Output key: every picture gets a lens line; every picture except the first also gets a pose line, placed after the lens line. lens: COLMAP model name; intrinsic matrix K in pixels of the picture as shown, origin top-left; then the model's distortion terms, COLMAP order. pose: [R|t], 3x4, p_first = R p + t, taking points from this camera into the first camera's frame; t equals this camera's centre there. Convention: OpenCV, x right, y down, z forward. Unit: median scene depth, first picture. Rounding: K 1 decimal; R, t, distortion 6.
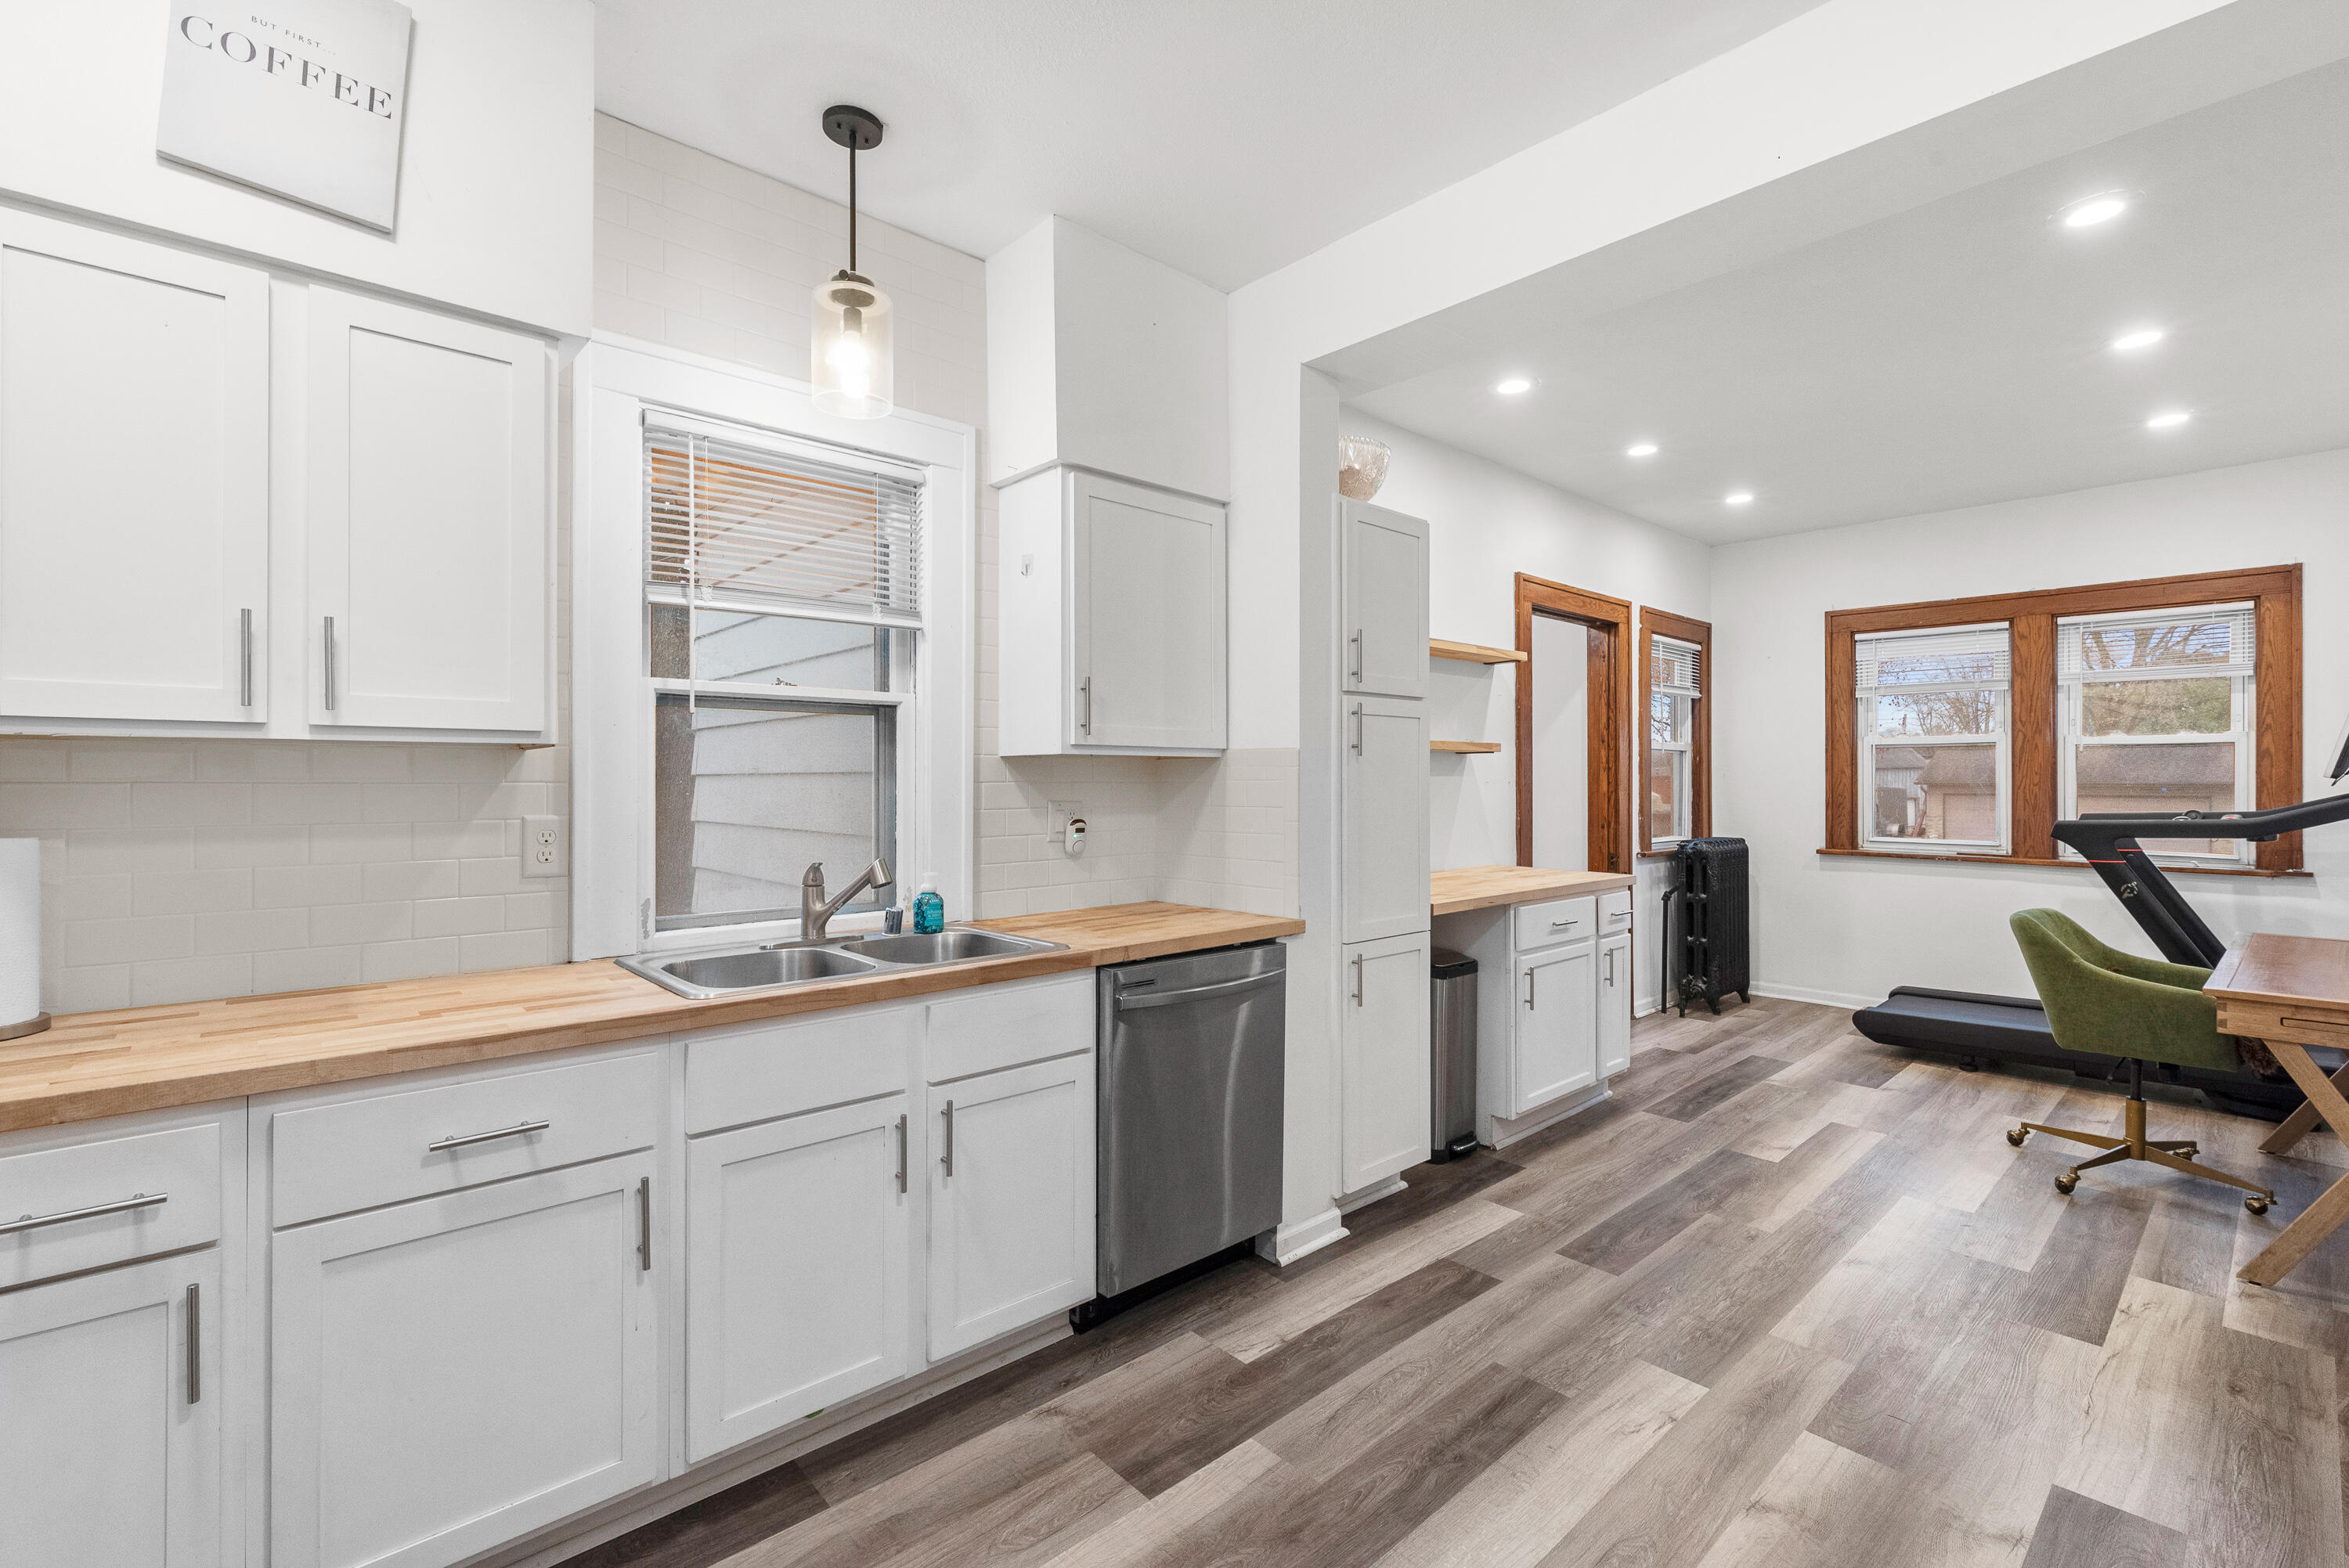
lens RADIAL K [[1010.0, 0, 1173.6], [0, 1010.0, 782.3], [0, 0, 1]] dist [0.001105, -0.000677]
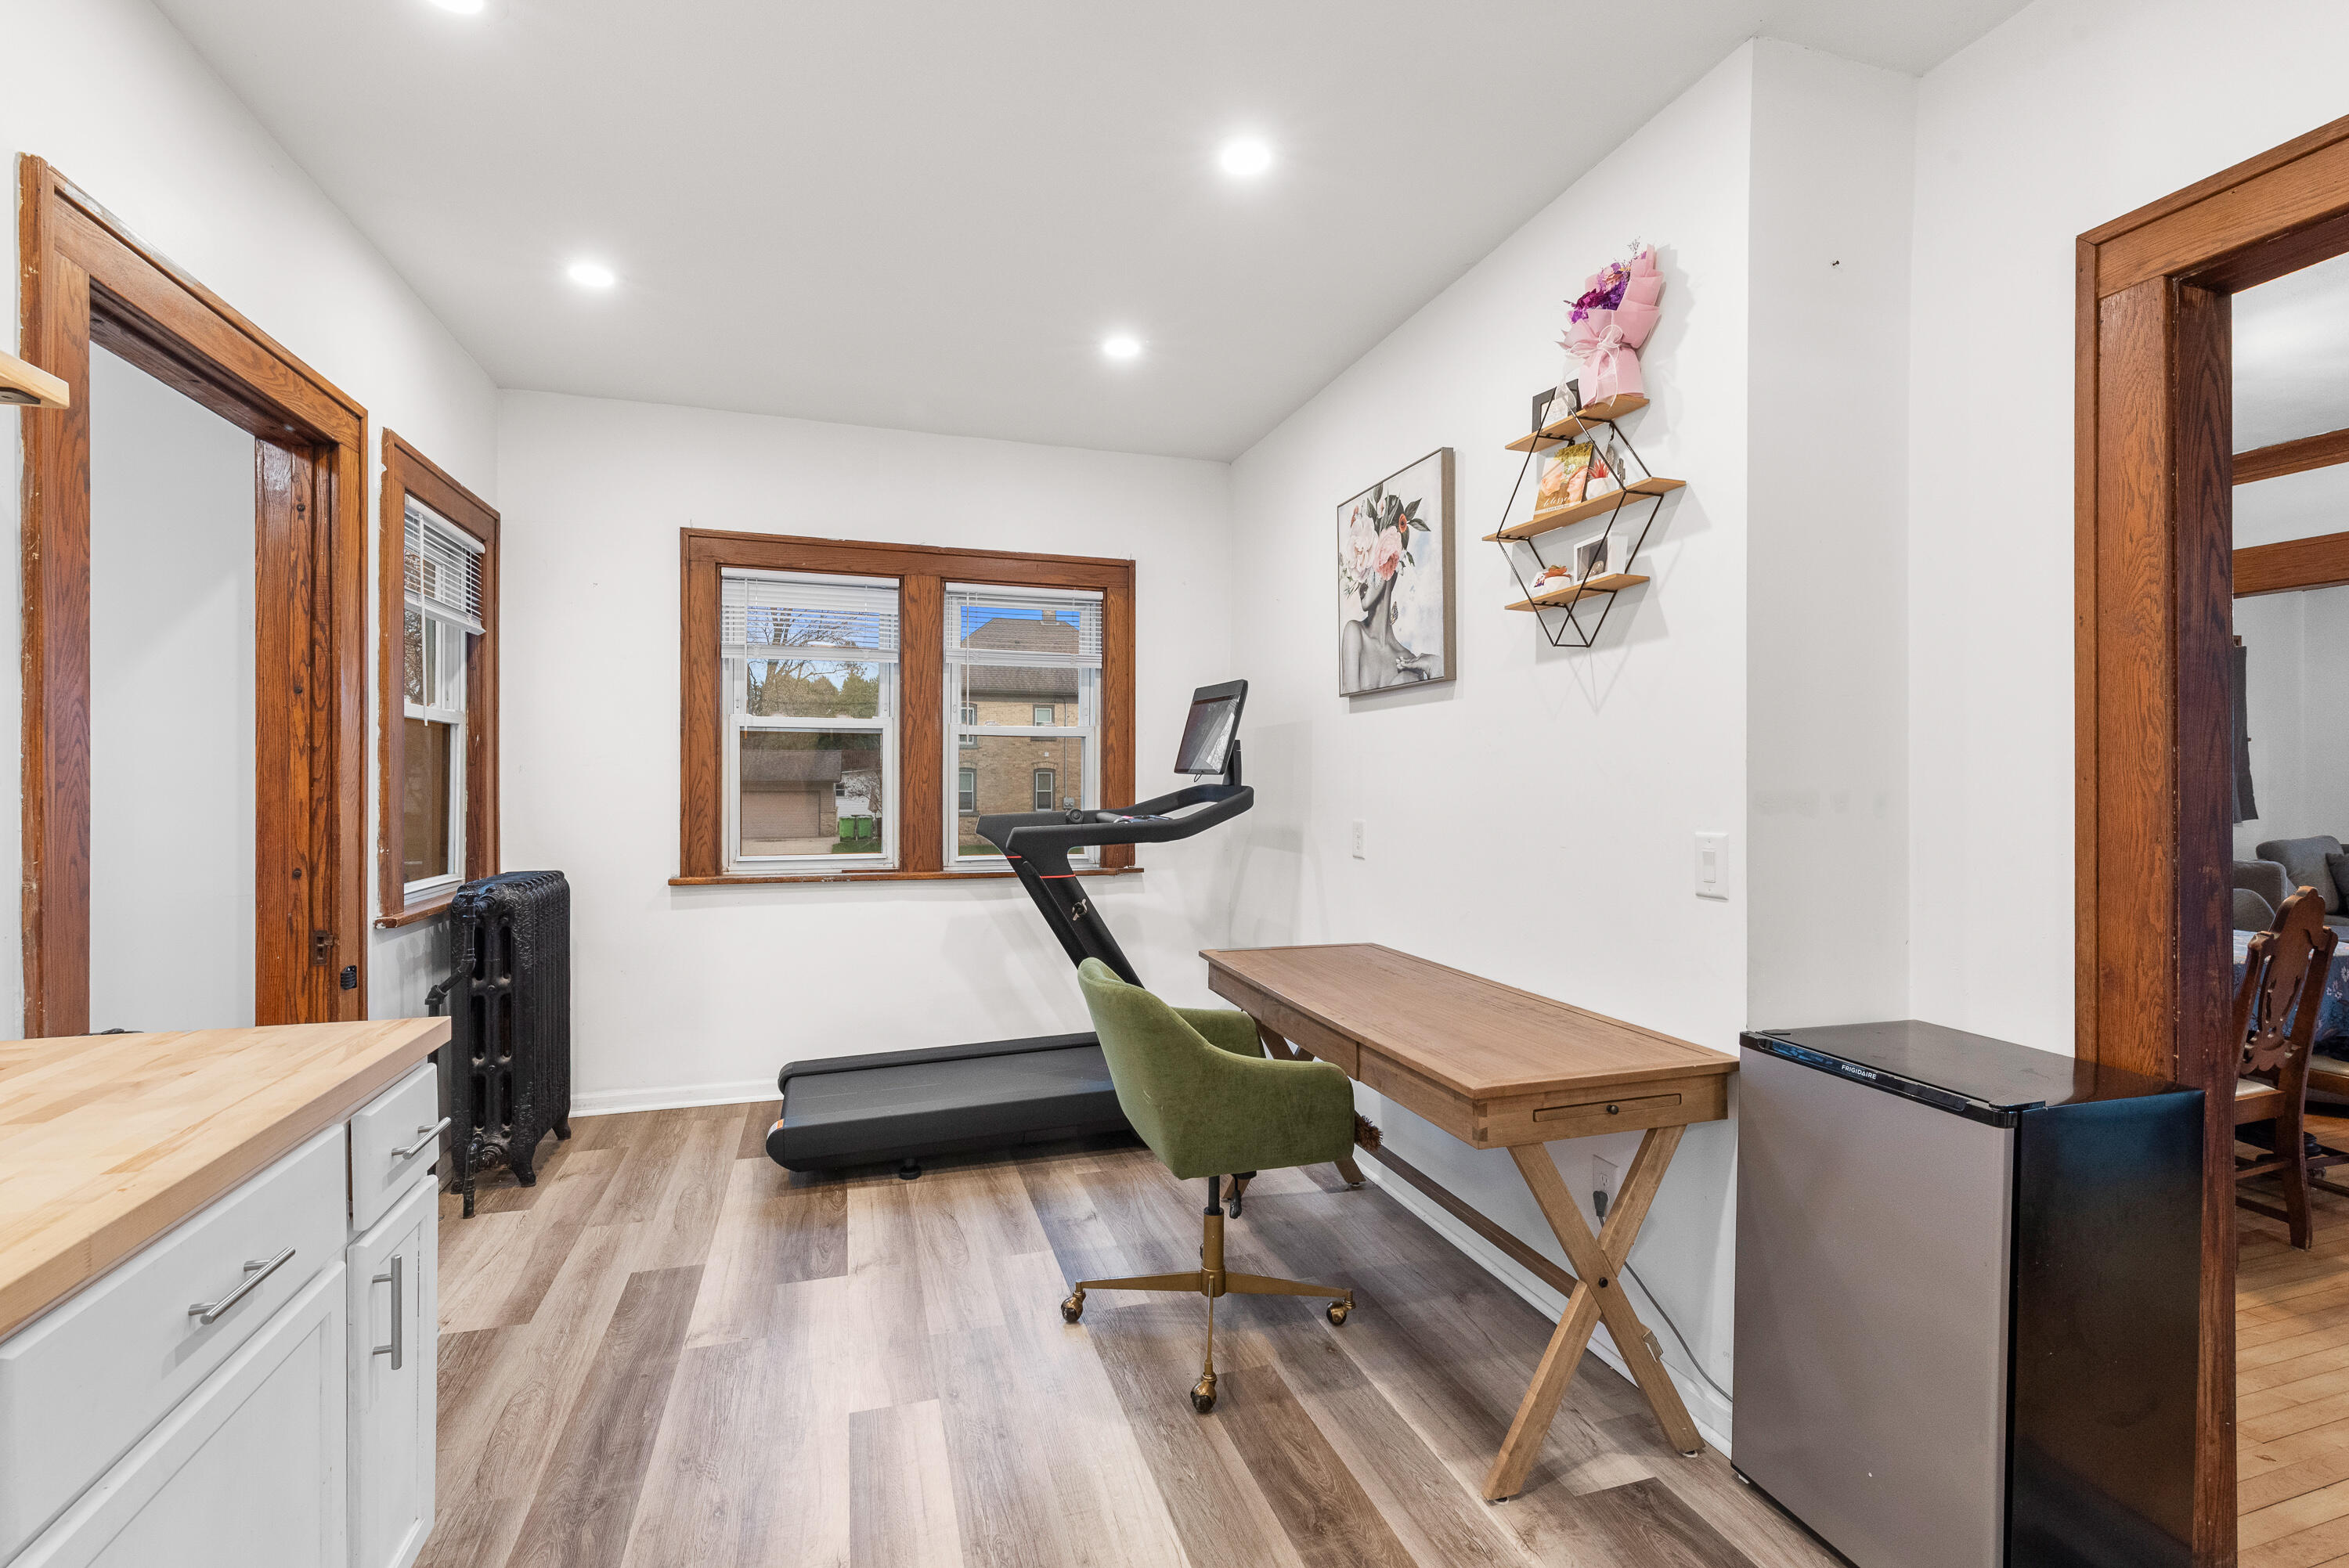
lens RADIAL K [[1010.0, 0, 1143.9], [0, 1010.0, 774.6], [0, 0, 1]] dist [0.001105, -0.000677]
pose [[0.412369, 0.003962, 0.911008, 0.163663], [0.000966, 0.999988, -0.004786, 0.000693], [-0.911016, 0.002854, 0.412361, 0.458176]]
